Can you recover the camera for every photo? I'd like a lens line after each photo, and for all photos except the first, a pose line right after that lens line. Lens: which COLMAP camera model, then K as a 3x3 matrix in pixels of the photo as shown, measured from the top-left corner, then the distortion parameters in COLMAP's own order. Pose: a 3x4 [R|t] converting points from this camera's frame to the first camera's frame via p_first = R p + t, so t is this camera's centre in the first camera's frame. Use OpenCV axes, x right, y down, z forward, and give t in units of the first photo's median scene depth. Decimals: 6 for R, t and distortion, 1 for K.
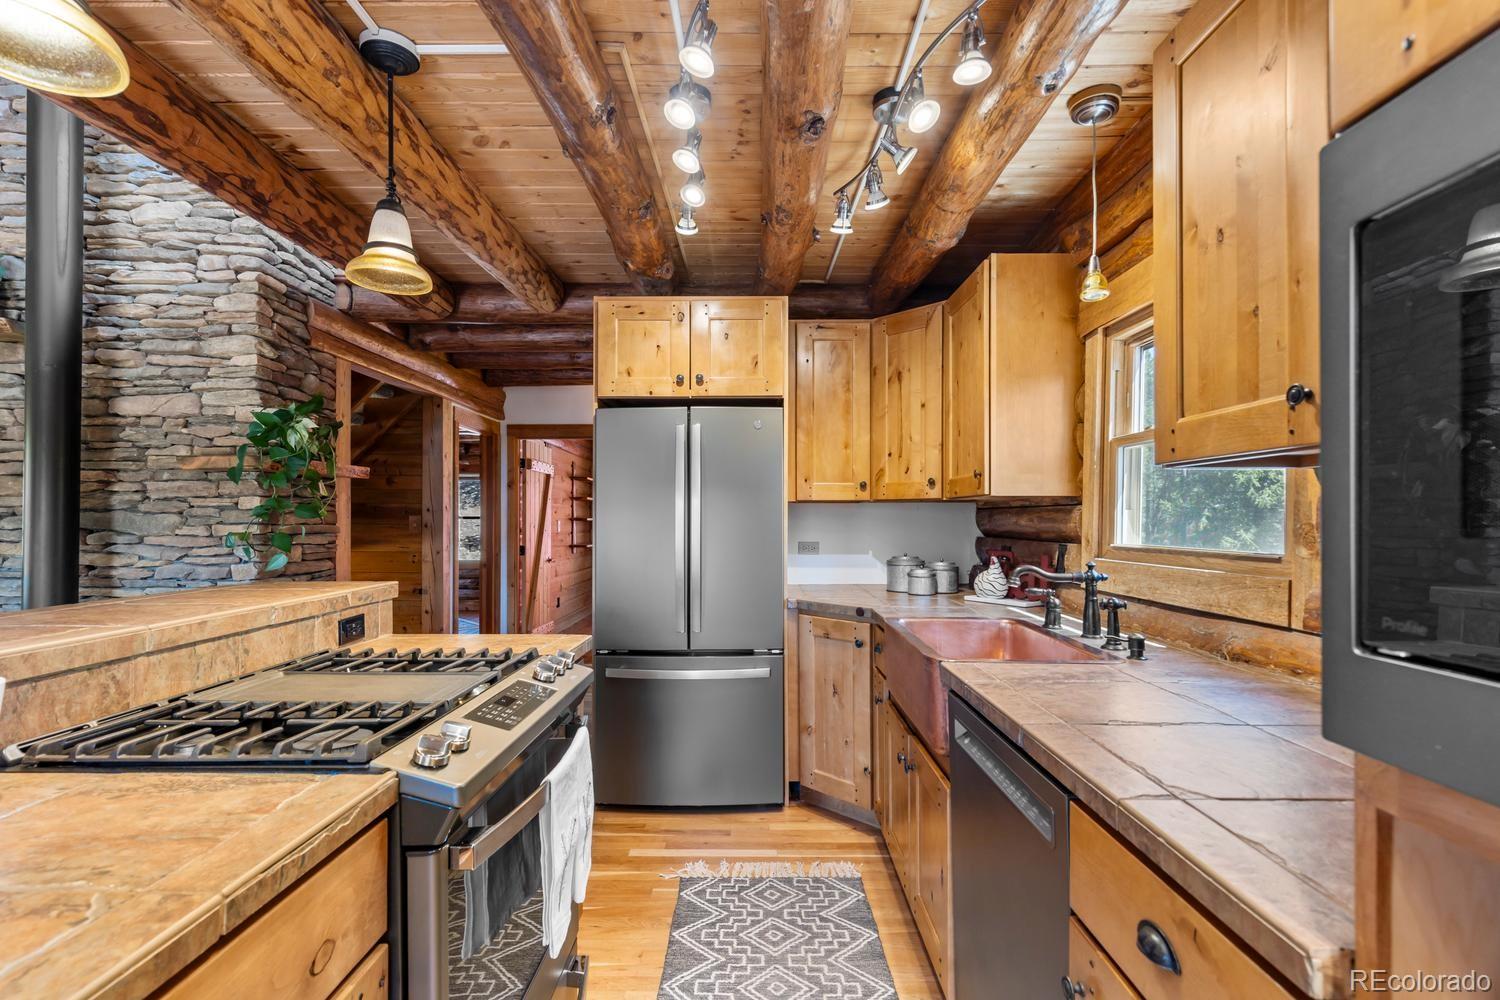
lens RADIAL K [[677.1, 0, 750.3], [0, 677.1, 513.8], [0, 0, 1]] dist [0.004579, -0.000011]
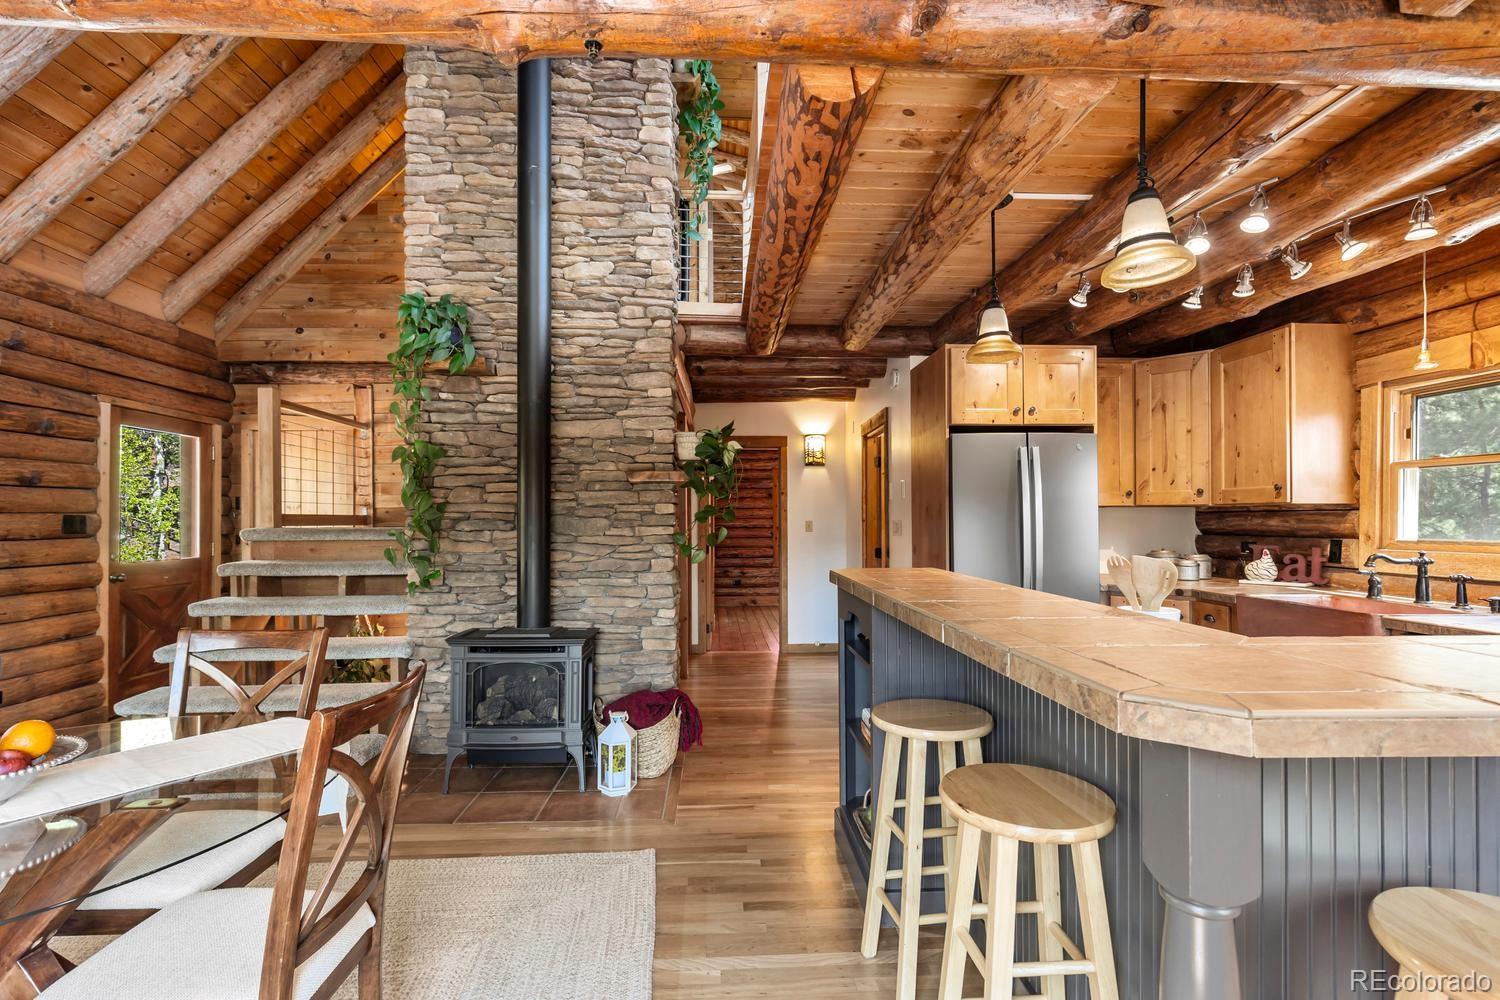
lens RADIAL K [[685.2, 0, 747.0], [0, 685.2, 515.0], [0, 0, 1]] dist [0.001760, -0.001310]
pose [[0.998341, -0.002096, 0.057541, -0.666346], [0.002019, 0.999997, 0.001391, -0.006432], [-0.057544, -0.001272, 0.998342, -0.244399]]
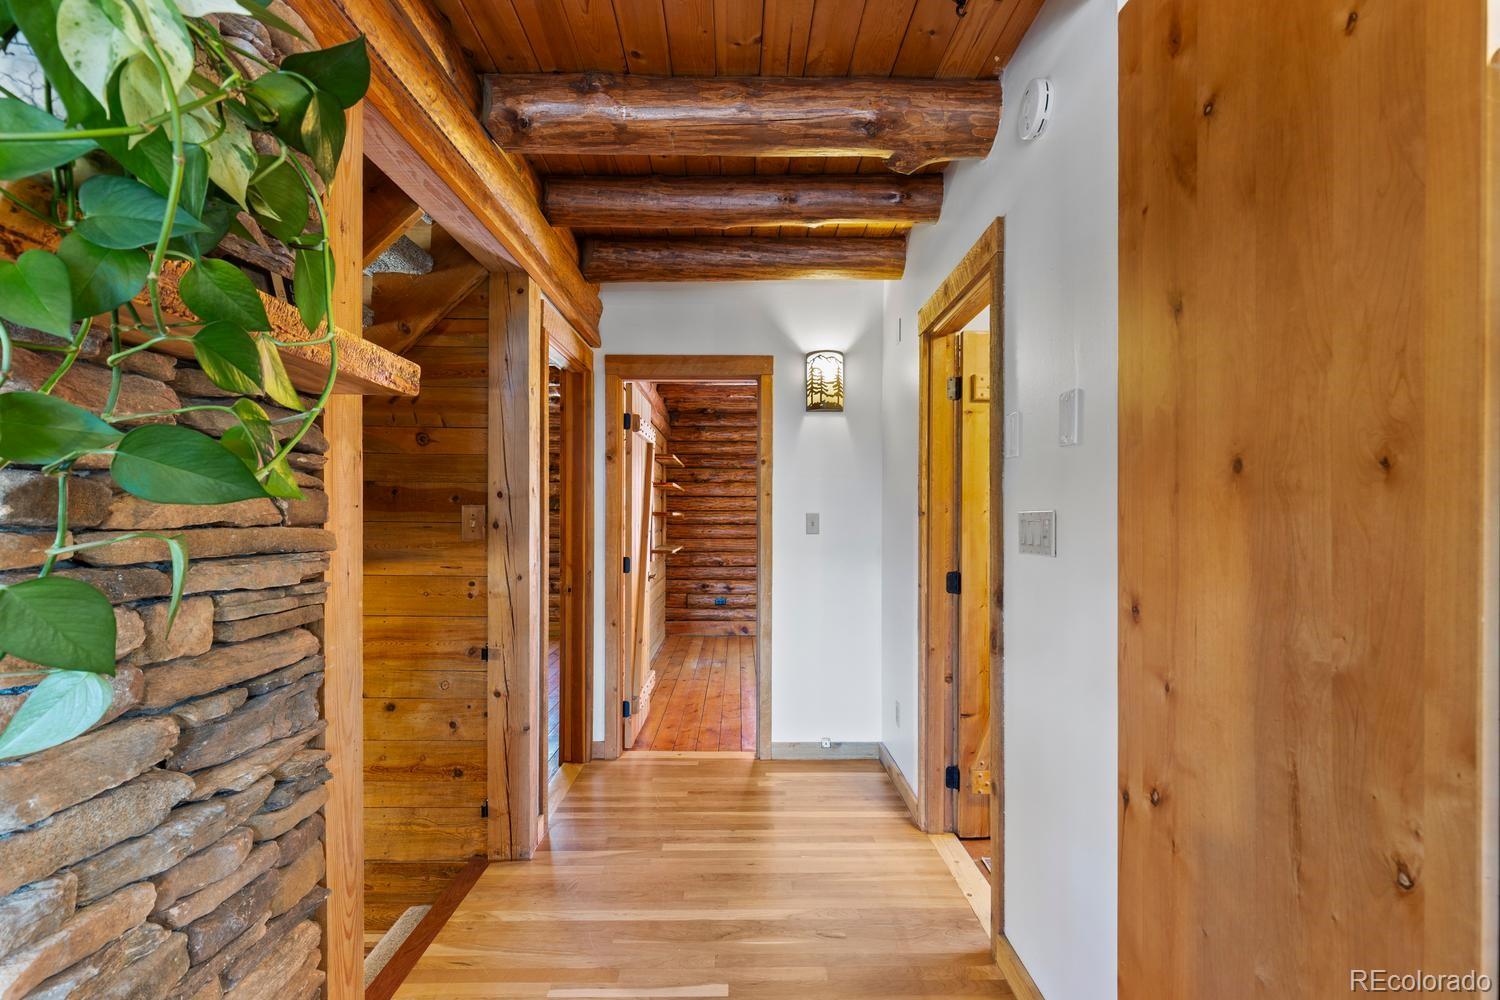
lens RADIAL K [[681.3, 0, 748.4], [0, 681.3, 514.8], [0, 0, 1]] dist [-0.000527, -0.000229]
pose [[0.999740, 0.003834, 0.022457, -0.478330], [-0.004045, 0.999948, 0.009380, 0.006433], [-0.022420, -0.009468, 0.999704, 0.769738]]
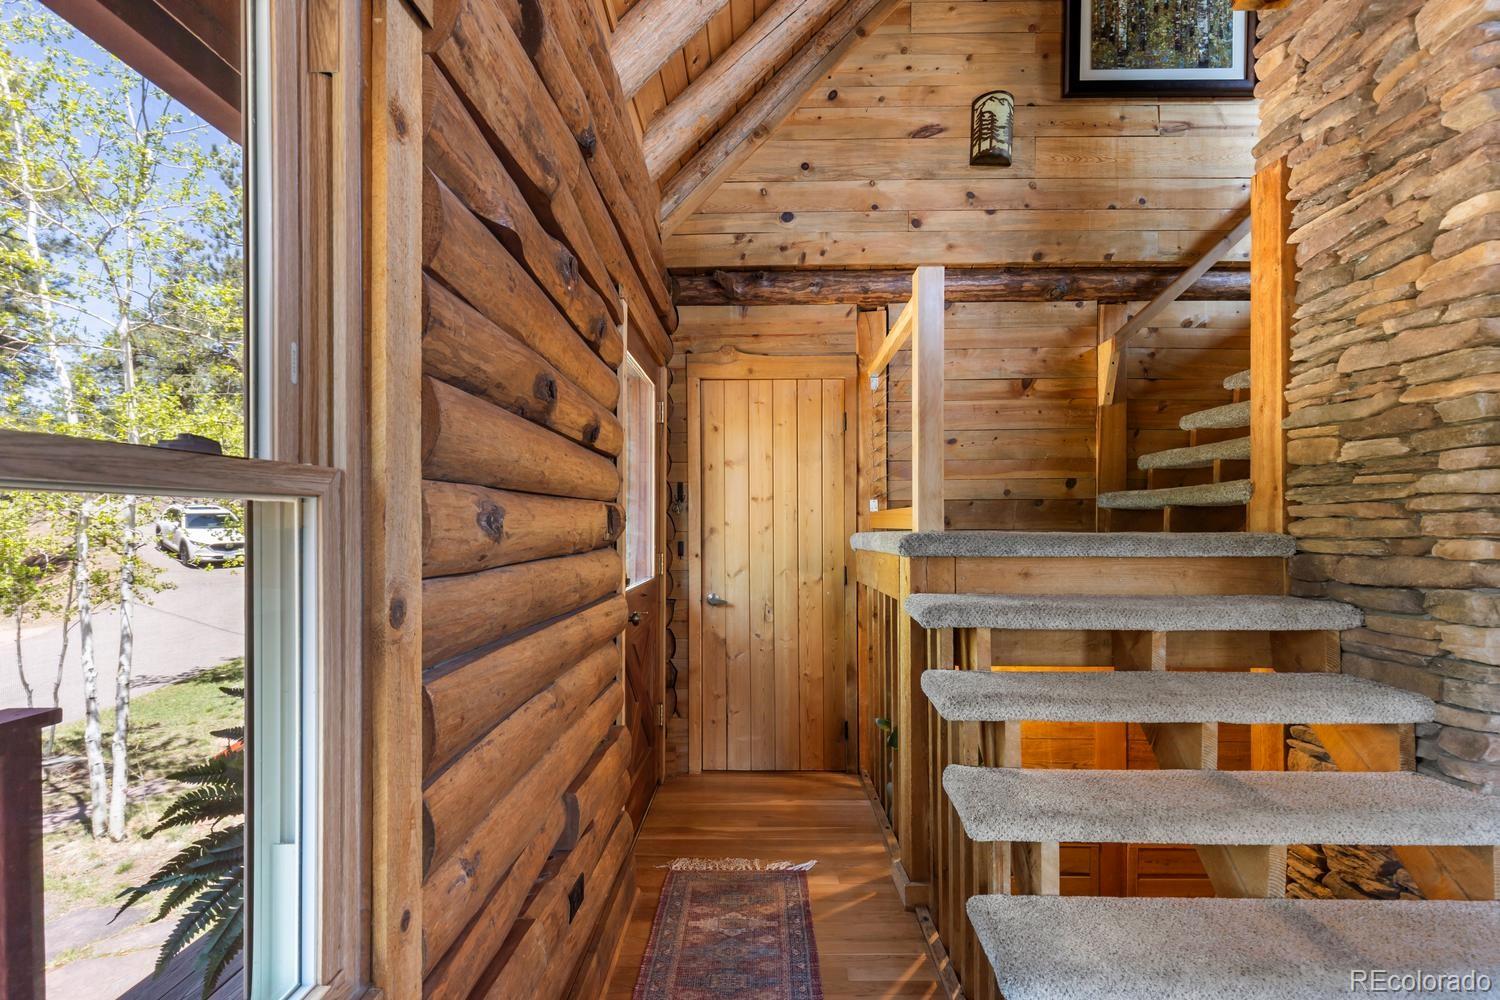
lens RADIAL K [[677.1, 0, 750.3], [0, 677.1, 513.8], [0, 0, 1]] dist [0.004579, -0.000011]
pose [[0.999967, -0.000879, -0.008068, -1.768497], [0.000896, 0.999997, 0.002210, -0.001509], [0.008066, -0.002218, 0.999965, 0.482824]]
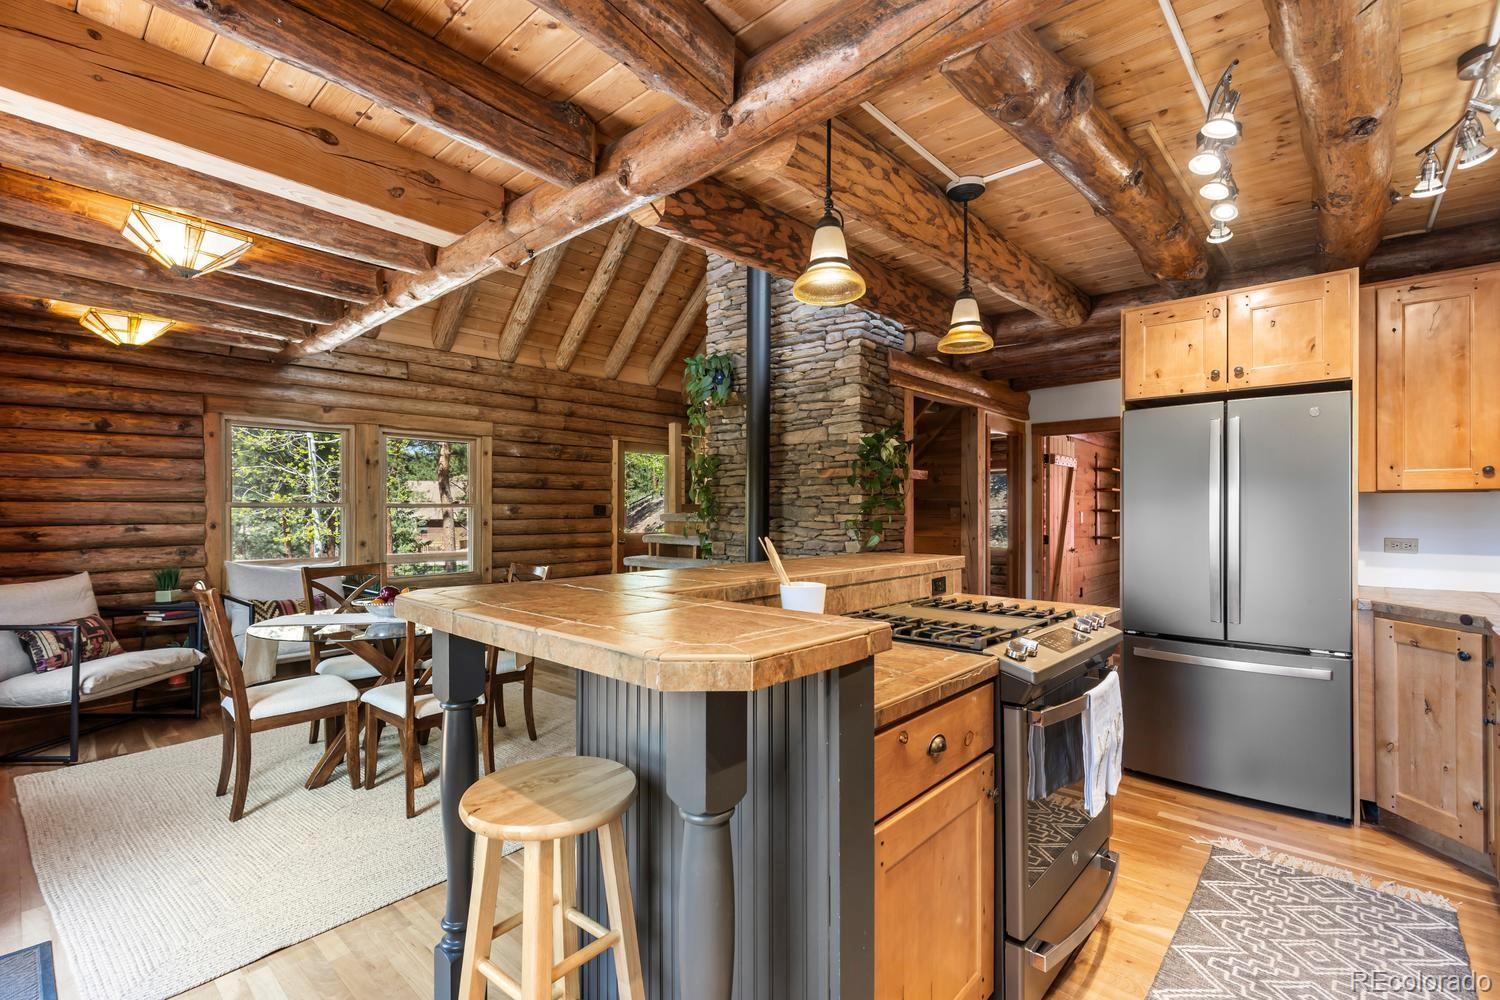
lens RADIAL K [[671.9, 0, 747.6], [0, 671.9, 508.5], [0, 0, 1]] dist [0.002418, -0.001070]
pose [[0.744114, 0.000137, -0.668053, 0.047625], [0.003485, 0.999986, 0.004087, -0.003265], [0.668043, -0.005369, 0.744103, -0.221577]]
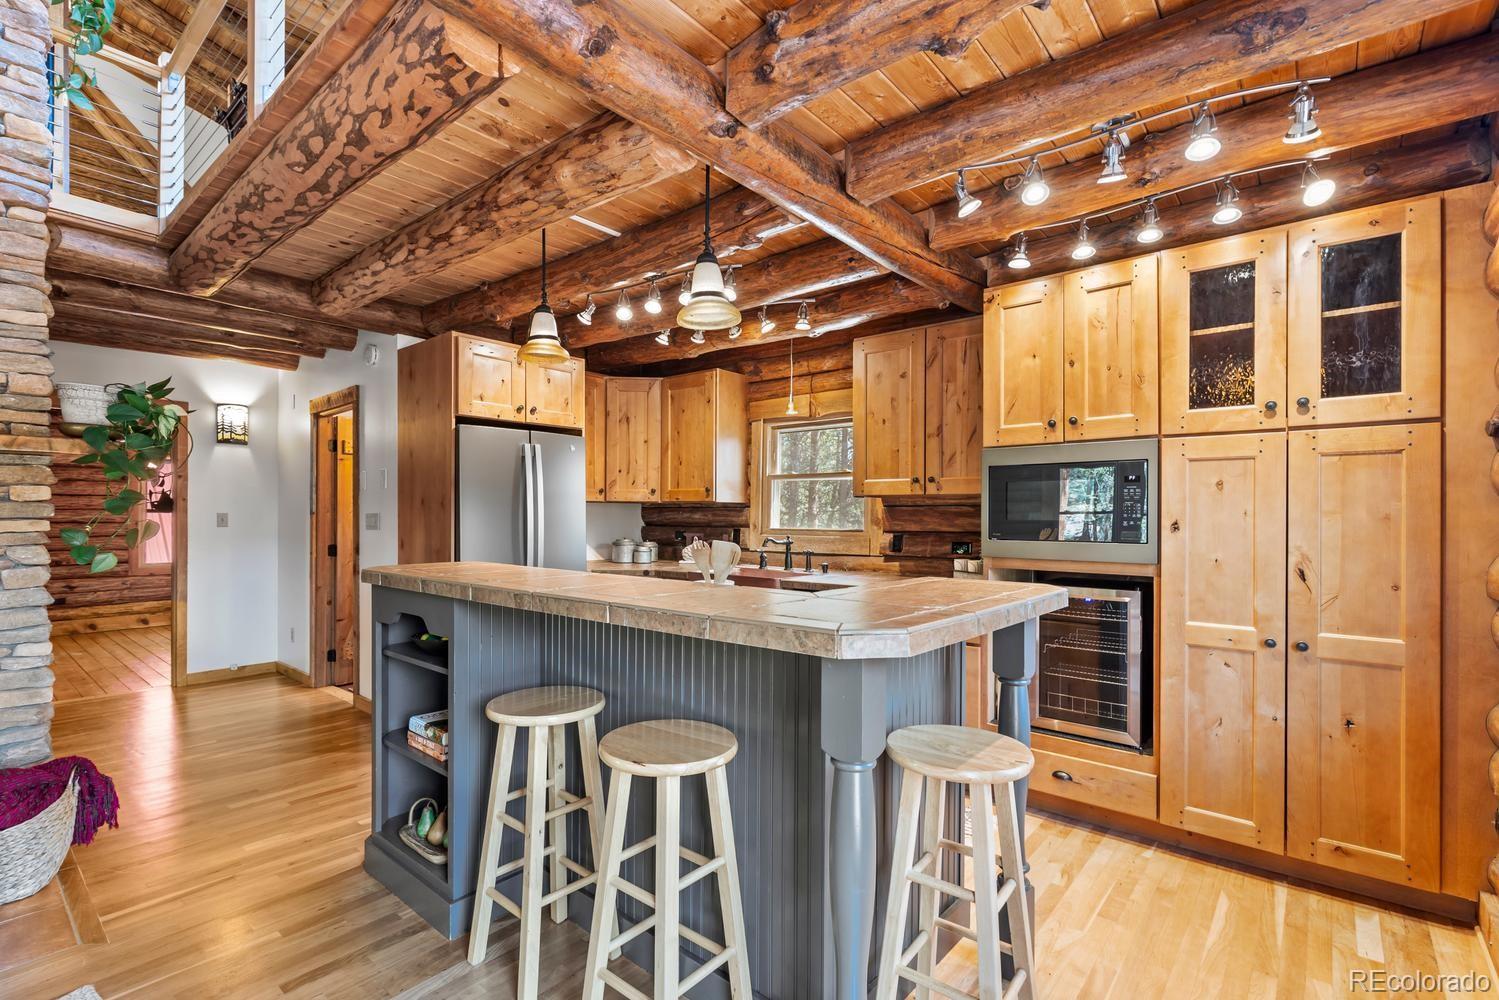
lens RADIAL K [[686.6, 0, 749.3], [0, 686.6, 514.2], [0, 0, 1]] dist [0.001863, 0.000385]
pose [[0.637214, 0.002149, 0.770684, -0.832997], [-0.010002, 0.999935, 0.005482, -0.004233], [-0.770622, -0.011201, 0.637194, -0.197291]]
